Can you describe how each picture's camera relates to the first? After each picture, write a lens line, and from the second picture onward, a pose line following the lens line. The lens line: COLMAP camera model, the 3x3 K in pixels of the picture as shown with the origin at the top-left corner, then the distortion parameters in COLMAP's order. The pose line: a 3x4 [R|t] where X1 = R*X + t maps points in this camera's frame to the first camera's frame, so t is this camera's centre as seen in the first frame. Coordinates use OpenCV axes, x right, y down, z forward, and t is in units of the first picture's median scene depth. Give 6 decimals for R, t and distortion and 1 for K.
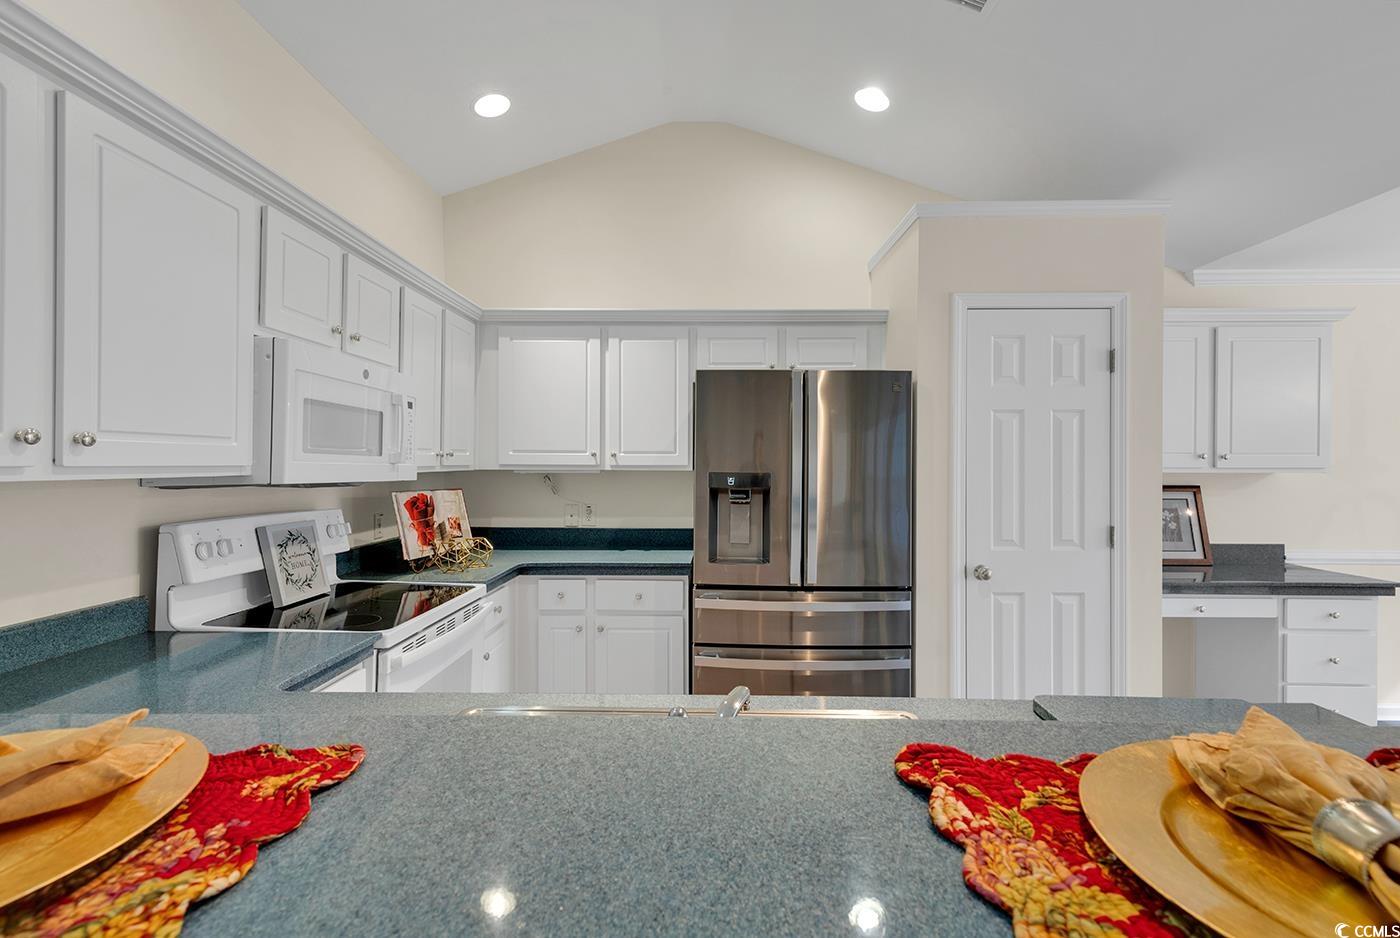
lens RADIAL K [[634.1, 0, 701.8], [0, 634.1, 464.3], [0, 0, 1]] dist [0.009423, -0.002922]
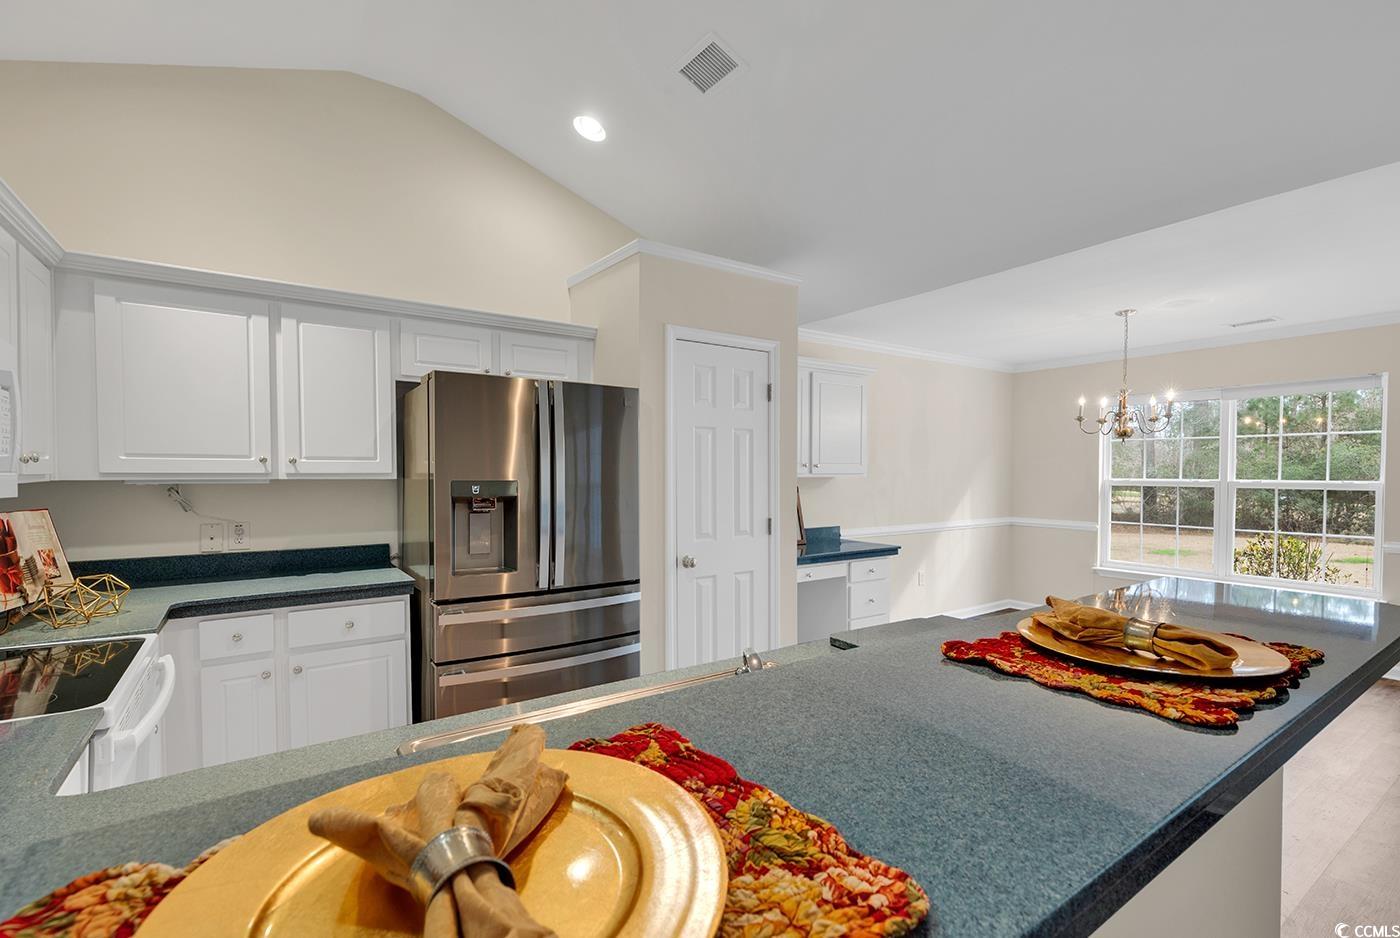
lens RADIAL K [[634.1, 0, 719.8], [0, 634.1, 481.2], [0, 0, 1]] dist [0.009423, -0.002922]
pose [[0.806644, -0.011506, 0.590926, -0.202211], [0.001283, 0.999842, 0.017717, -0.002257], [-0.591036, -0.013533, 0.806531, 0.002567]]
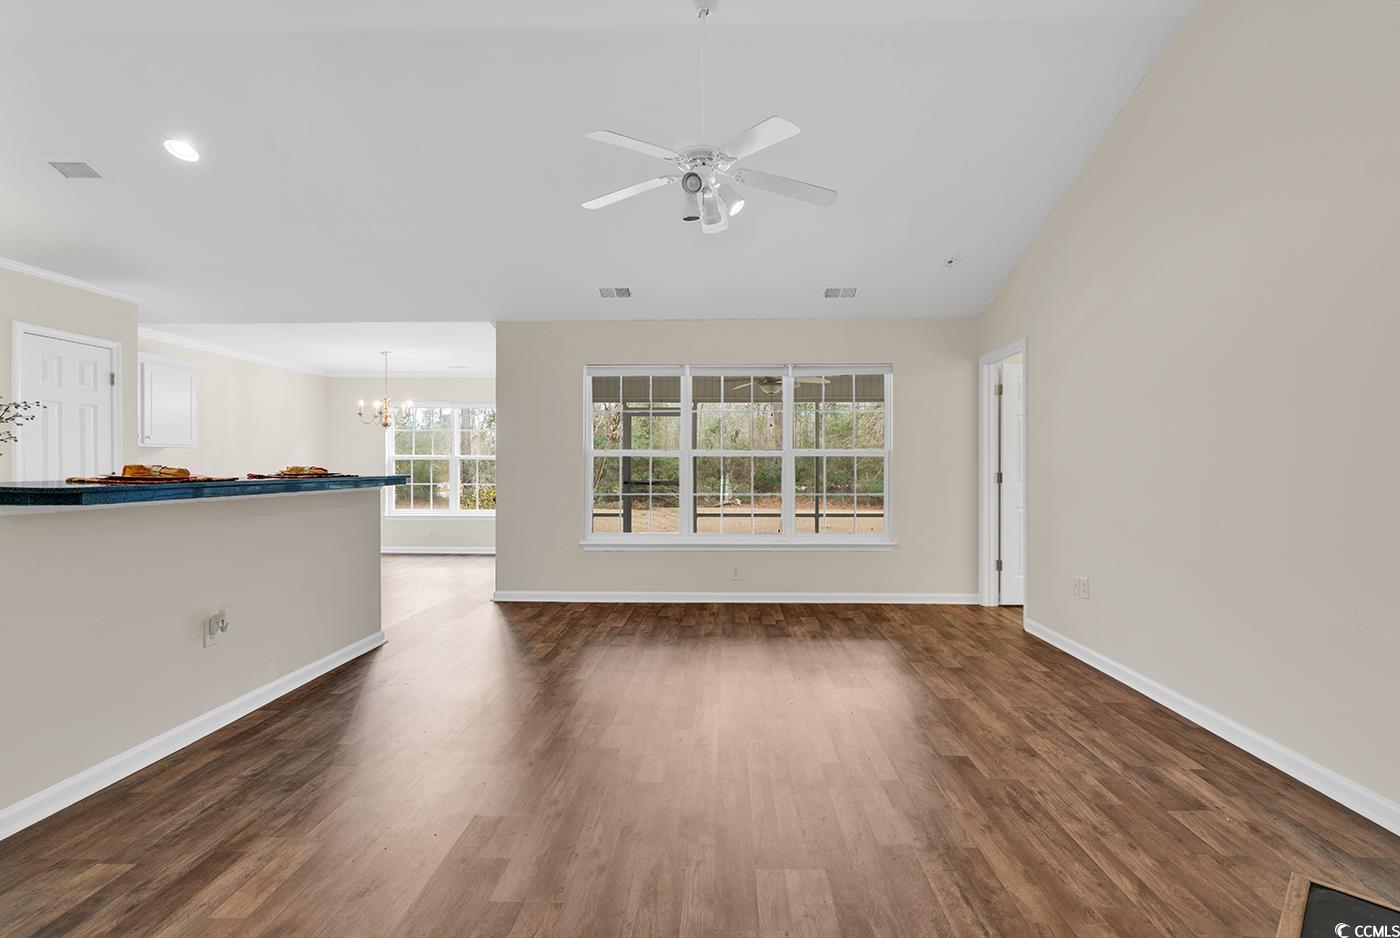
lens RADIAL K [[634.1, 0, 705.6], [0, 634.1, 495.0], [0, 0, 1]] dist [0.009423, -0.002922]
pose [[0.004547, -0.051114, 0.998682, -1.088176], [-0.001006, 0.998692, 0.051119, 0.064092], [-0.999989, -0.001238, 0.004490, -0.629227]]
